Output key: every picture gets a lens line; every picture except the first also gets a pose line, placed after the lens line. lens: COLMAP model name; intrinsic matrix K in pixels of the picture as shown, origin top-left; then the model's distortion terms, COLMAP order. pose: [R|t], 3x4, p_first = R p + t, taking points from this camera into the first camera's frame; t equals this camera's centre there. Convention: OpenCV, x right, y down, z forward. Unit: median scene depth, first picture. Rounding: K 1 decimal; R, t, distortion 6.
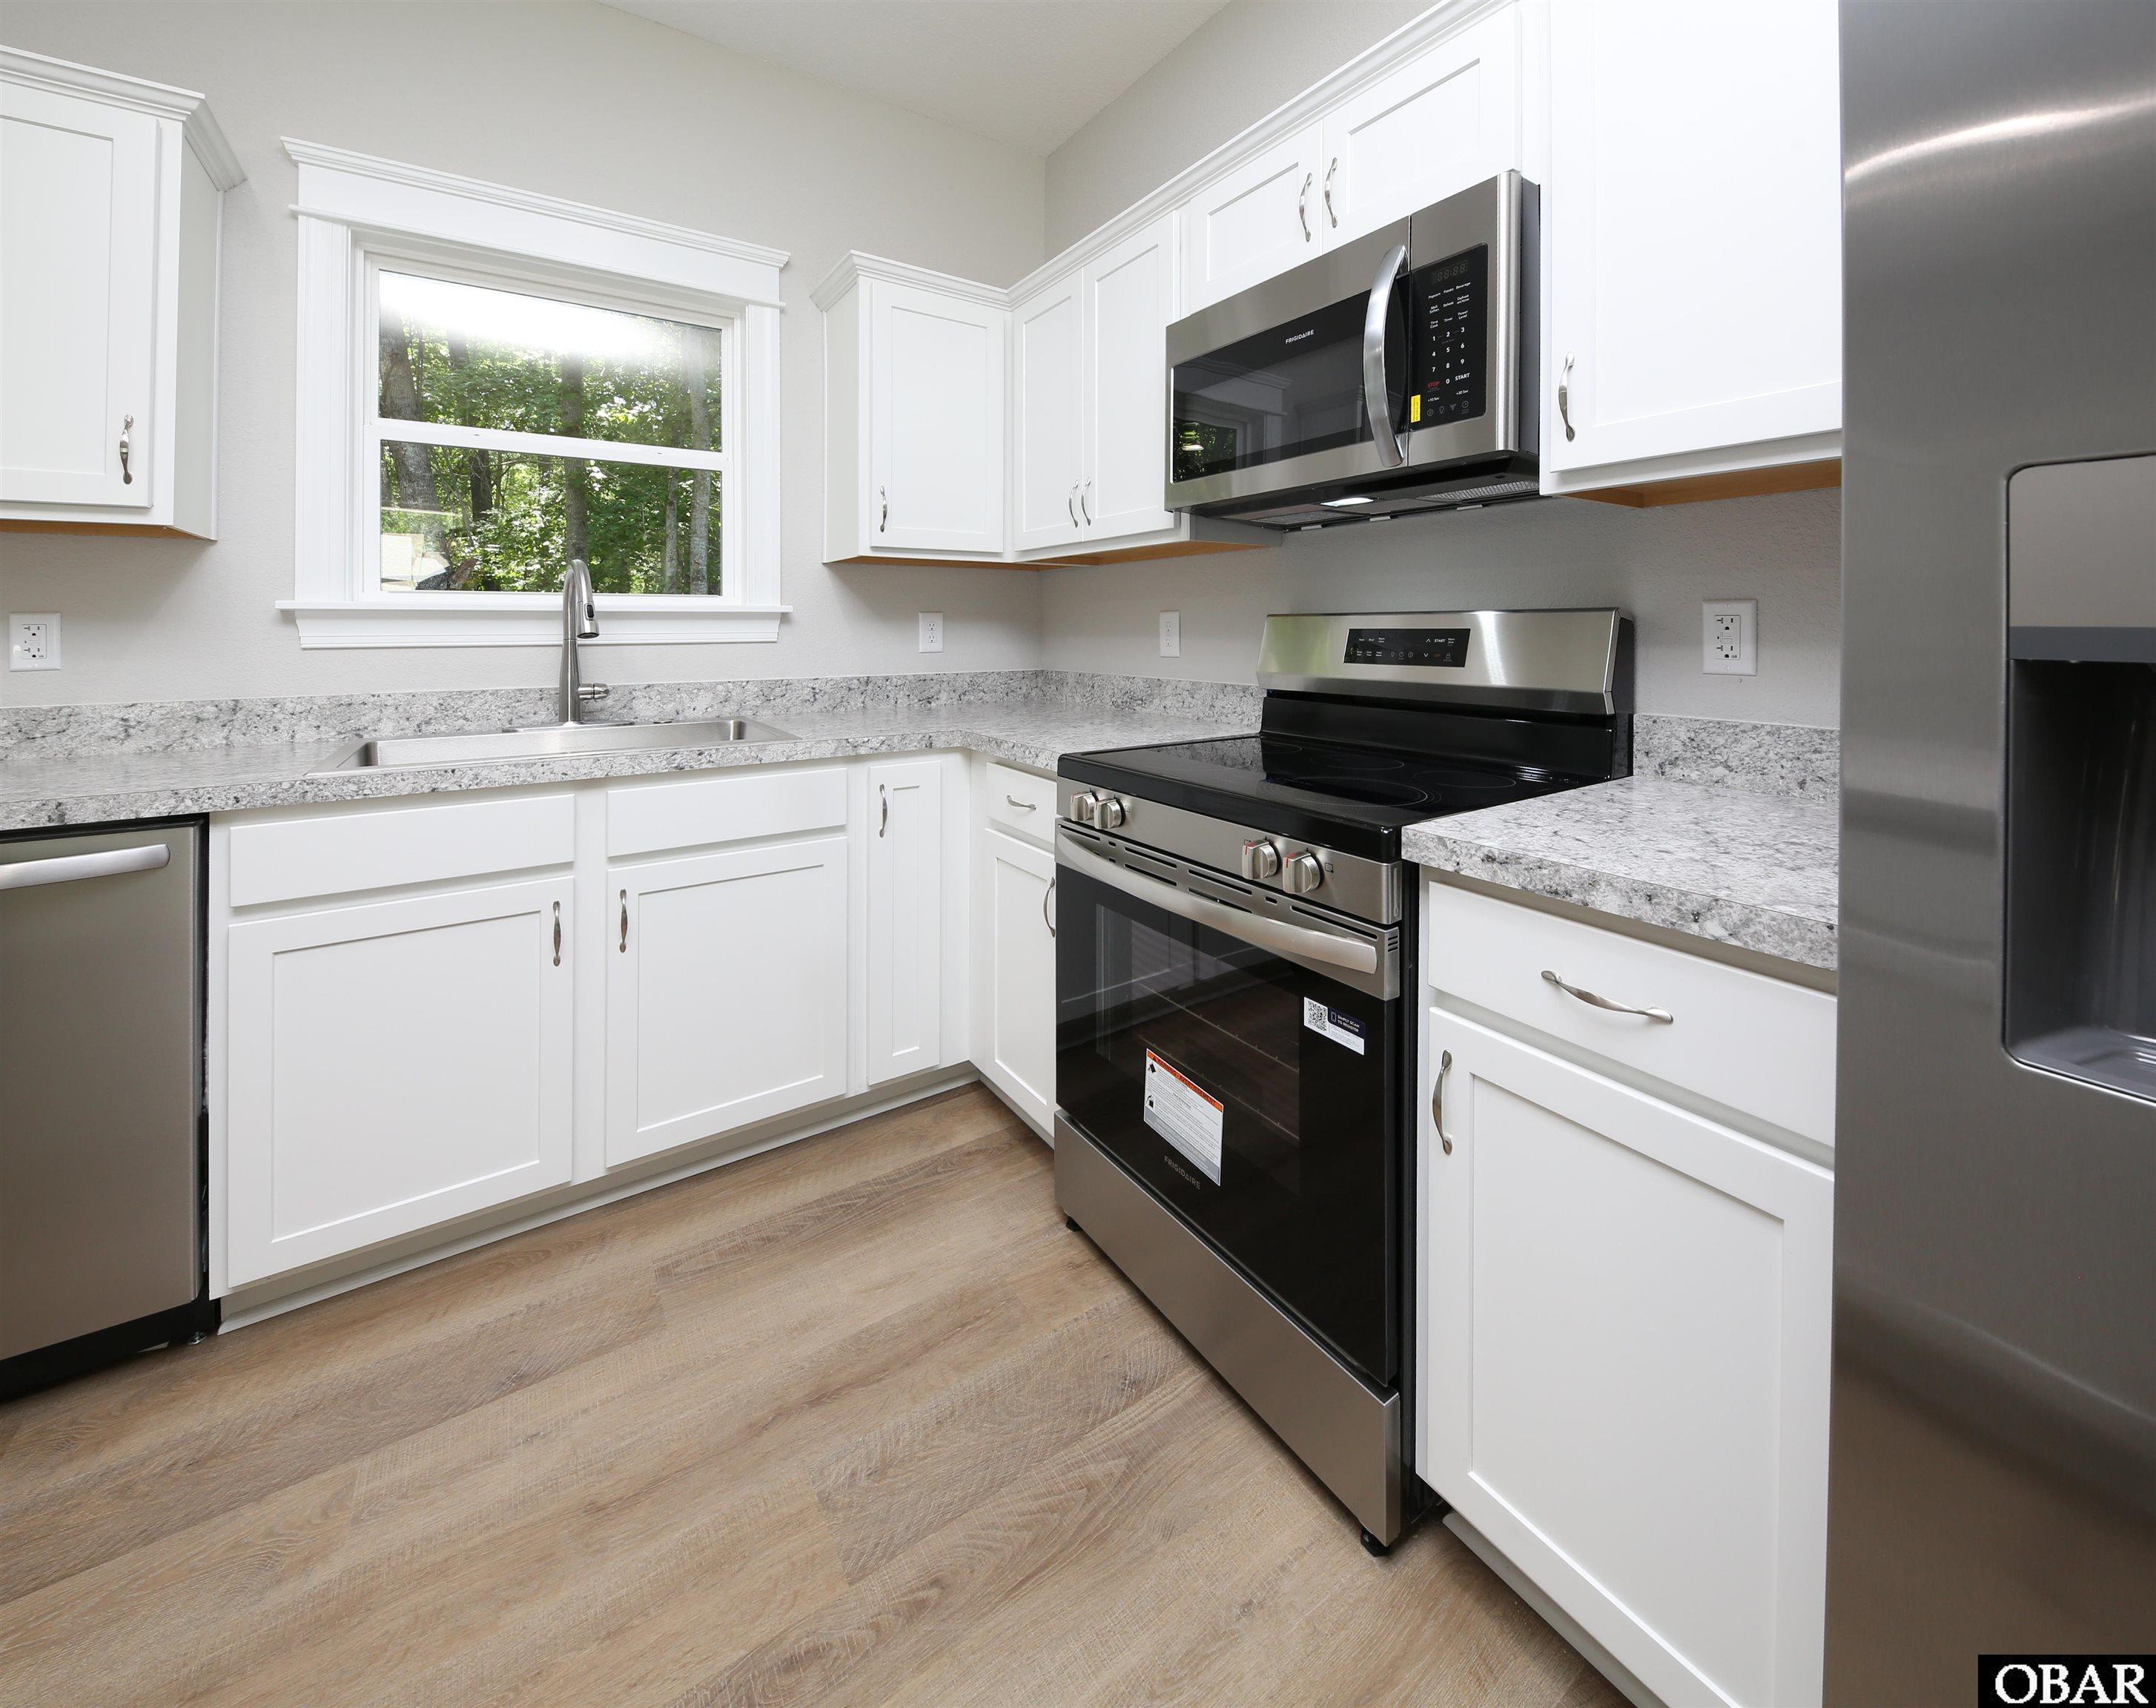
lens RADIAL K [[849.1, 0, 1093.0], [0, 849.1, 825.1], [0, 0, 1]] dist [0.001937, -0.004193]
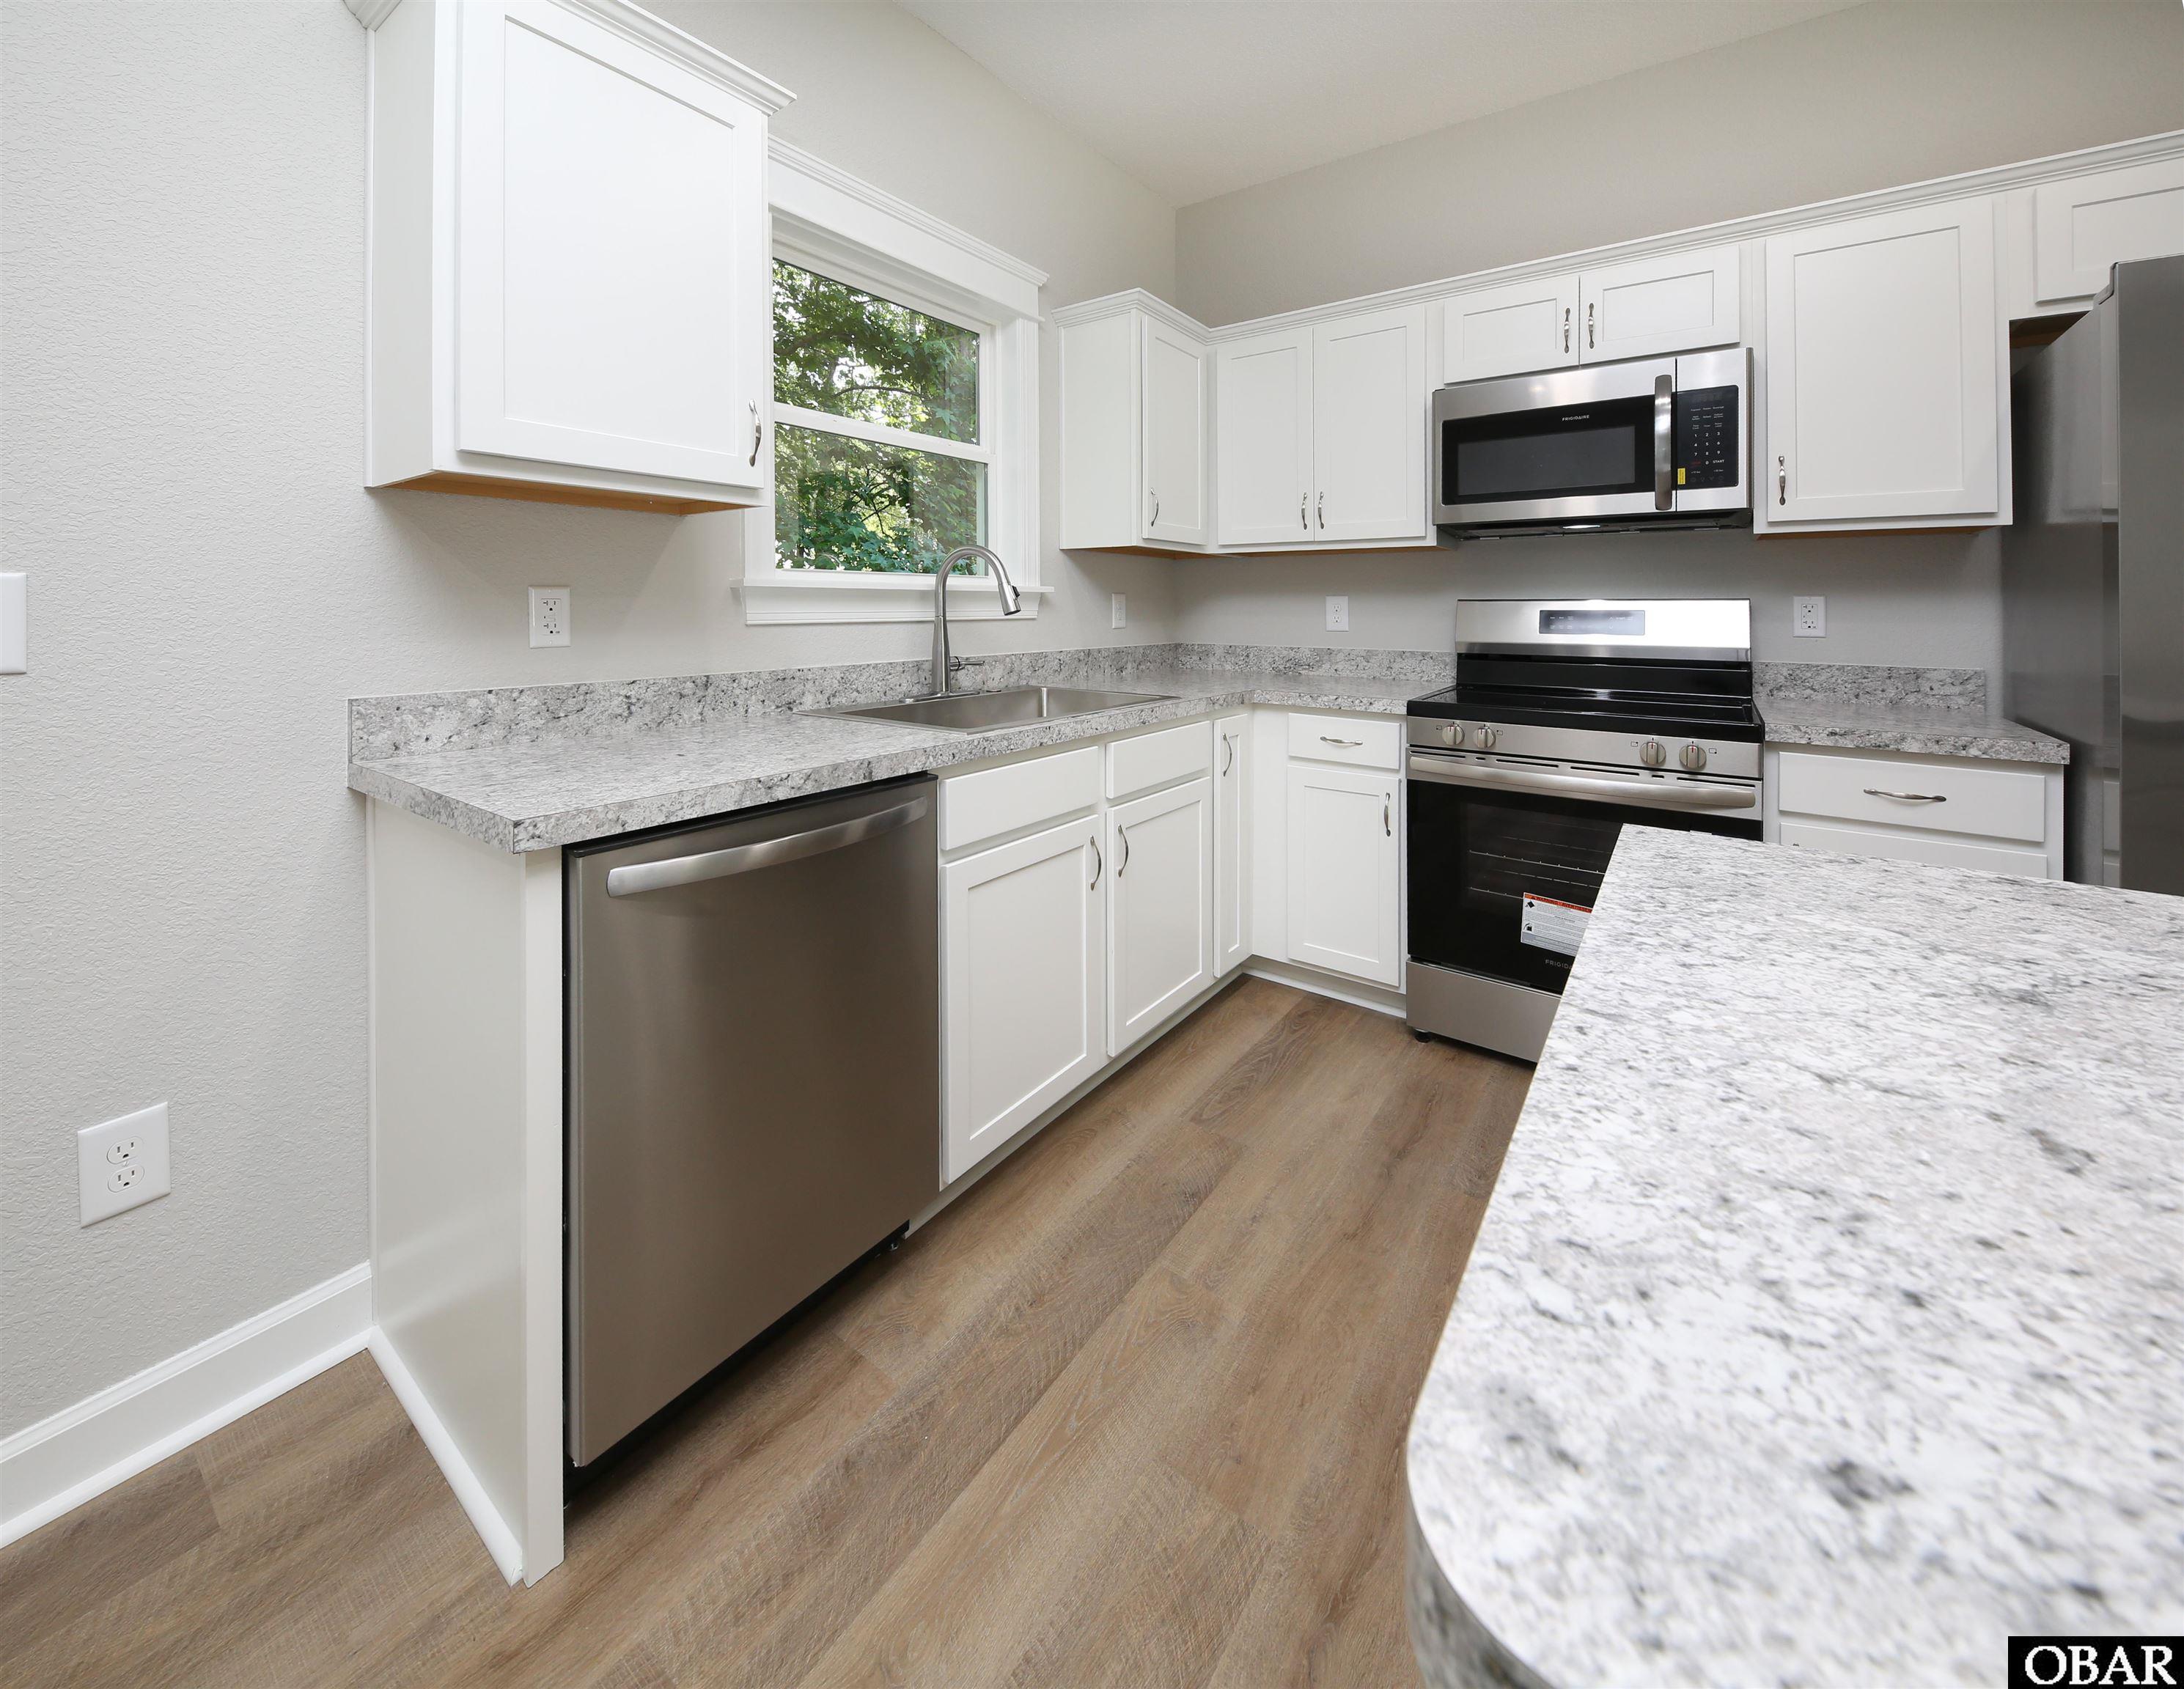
lens RADIAL K [[834.8, 0, 1118.7], [0, 834.8, 822.3], [0, 0, 1]] dist [-0.001032, -0.000229]
pose [[0.935954, -0.082878, 0.342231, -0.967486], [0.074380, 0.996509, 0.037905, 0.027548], [-0.344178, -0.010022, 0.938851, -0.116342]]
